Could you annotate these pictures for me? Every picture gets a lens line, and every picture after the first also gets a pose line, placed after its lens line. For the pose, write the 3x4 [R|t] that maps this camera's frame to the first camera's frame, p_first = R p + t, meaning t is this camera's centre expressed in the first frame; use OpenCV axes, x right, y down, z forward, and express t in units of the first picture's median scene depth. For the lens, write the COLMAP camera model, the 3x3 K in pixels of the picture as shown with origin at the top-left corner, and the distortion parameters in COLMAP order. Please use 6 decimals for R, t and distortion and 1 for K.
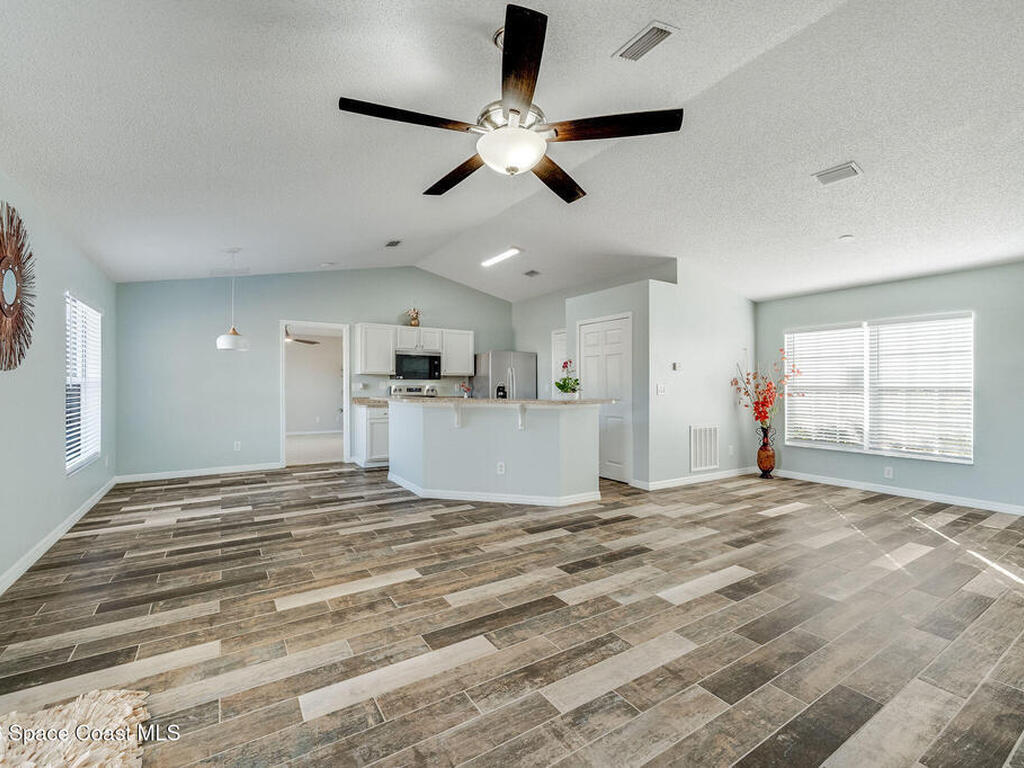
lens RADIAL K [[454.3, 0, 510.5], [0, 454.3, 388.0], [0, 0, 1]] dist [-0.005124, 0.000105]
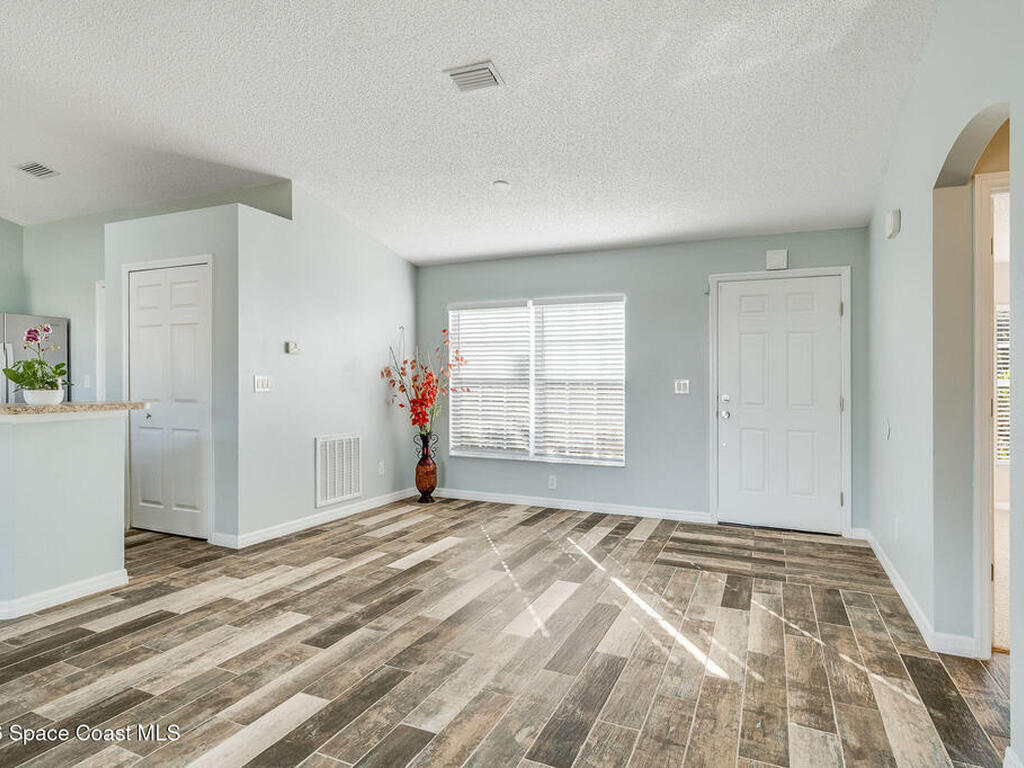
lens RADIAL K [[580.2, 0, 517.3], [0, 580.2, 381.3], [0, 0, 1]] dist [-0.001088, -0.000543]
pose [[0.833585, -0.000179, 0.552391, 0.220880], [0.000218, 1.000000, -0.000005, 0.000808], [-0.552391, 0.000125, 0.833585, 0.167176]]
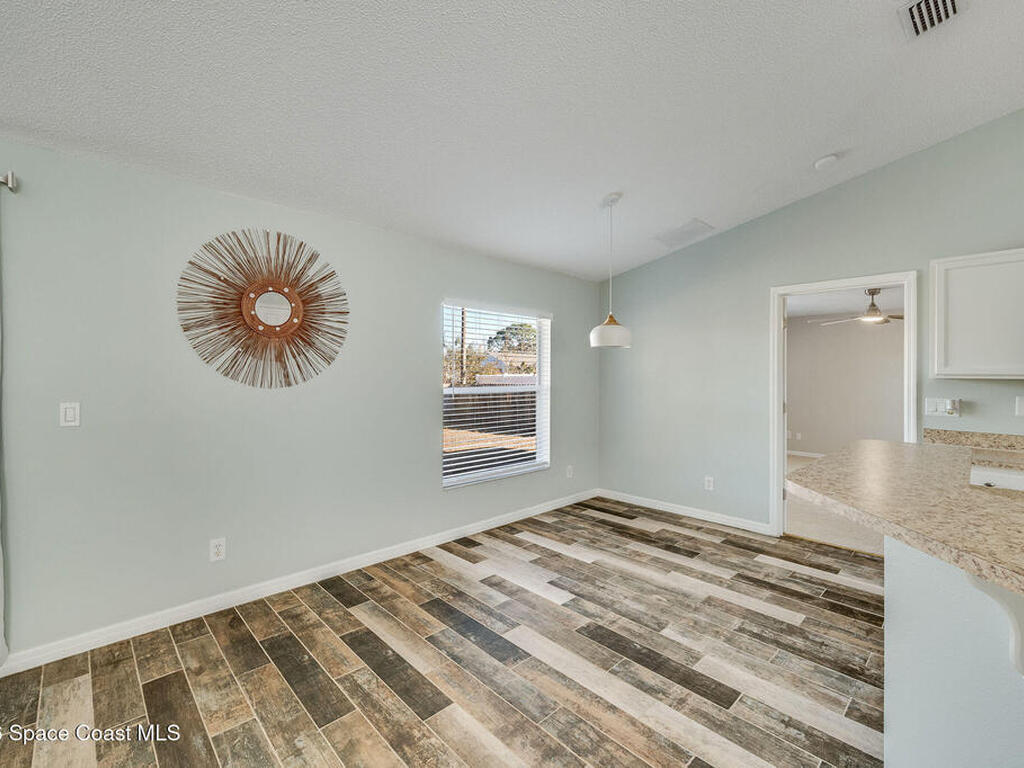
lens RADIAL K [[457.5, 0, 519.1], [0, 457.5, 377.2], [0, 0, 1]] dist [-0.001071, 0.000091]
pose [[0.202165, 0.003458, -0.979345, 0.028716], [-0.010629, 0.999943, 0.001337, -0.042745], [0.979294, 0.010139, 0.202190, 0.799624]]
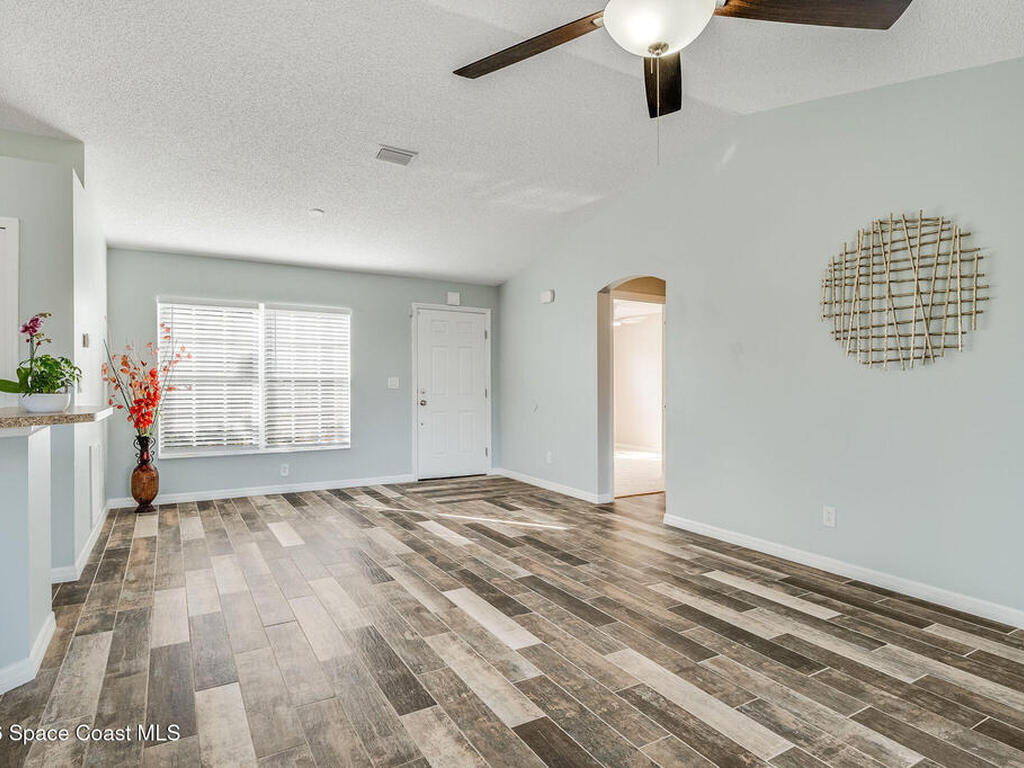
lens RADIAL K [[580.2, 0, 517.3], [0, 580.2, 381.3], [0, 0, 1]] dist [-0.001088, -0.000543]
pose [[0.027559, -0.007209, 0.999594, -0.393495], [-0.003958, 0.999965, 0.007321, -0.006759], [-0.999612, -0.004158, 0.027529, 0.569233]]
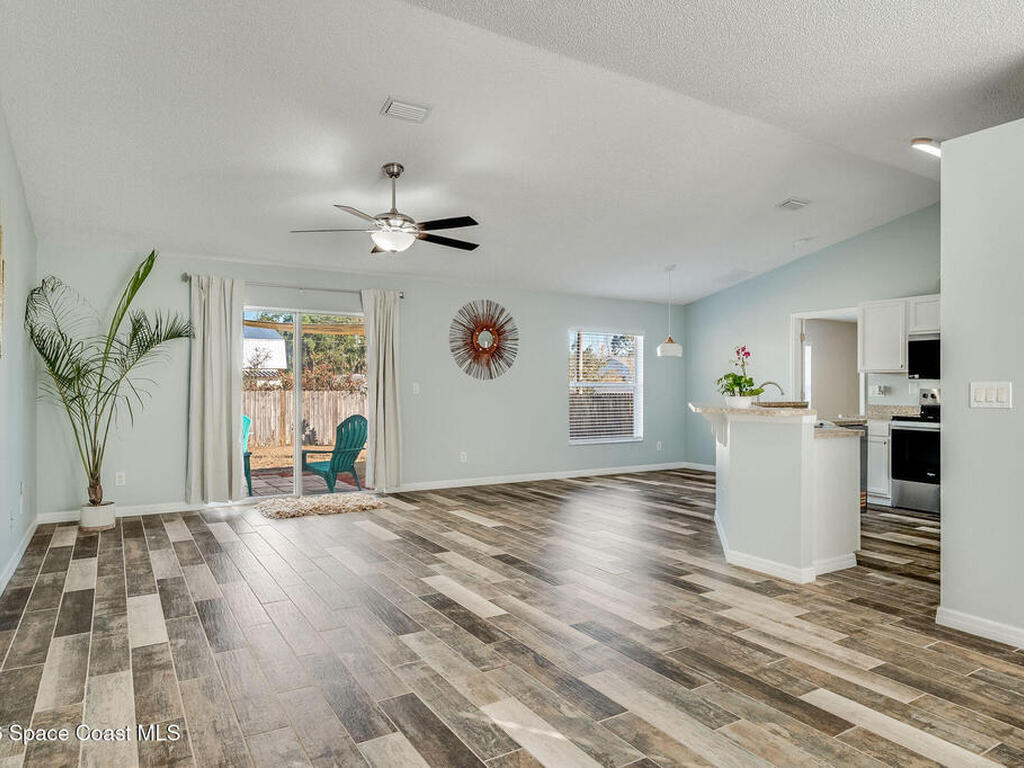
lens RADIAL K [[651.1, 0, 515.7], [0, 651.1, 387.4], [0, 0, 1]] dist [-0.000627, 0.000172]
pose [[-0.012338, -0.004219, -0.999915, 1.109598], [-0.010238, 0.999939, -0.004092, 0.004466], [0.999871, 0.010186, -0.012381, 0.700331]]
